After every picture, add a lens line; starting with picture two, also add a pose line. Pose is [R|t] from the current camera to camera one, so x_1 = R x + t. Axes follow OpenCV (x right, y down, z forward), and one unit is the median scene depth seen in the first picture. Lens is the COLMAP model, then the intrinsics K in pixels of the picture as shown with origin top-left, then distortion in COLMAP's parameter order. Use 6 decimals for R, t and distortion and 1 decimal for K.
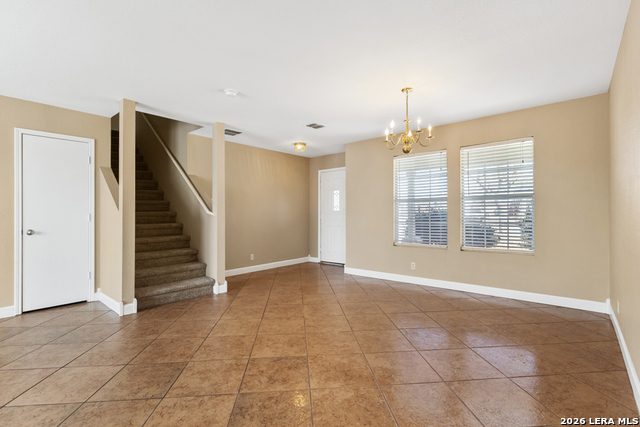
lens RADIAL K [[305.4, 0, 320.4], [0, 305.4, 211.2], [0, 0, 1]] dist [0.001366, 0.000240]
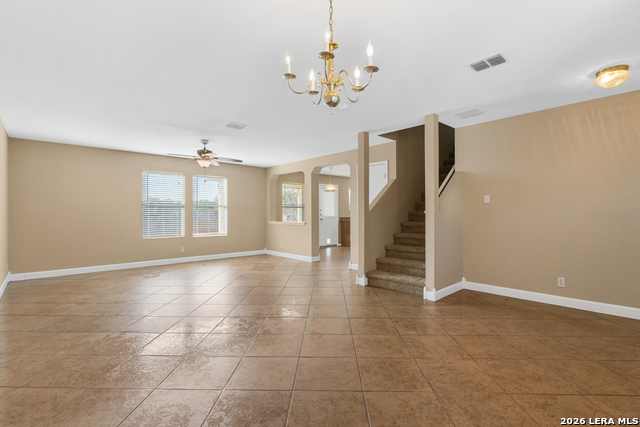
lens RADIAL K [[299.7, 0, 314.1], [0, 299.7, 213.0], [0, 0, 1]] dist [0.003372, 0.000491]
pose [[-0.130161, 0.002439, -0.991490, 0.589968], [0.009516, 0.999954, 0.001211, 0.000305], [0.991447, -0.009277, -0.130178, 0.741868]]
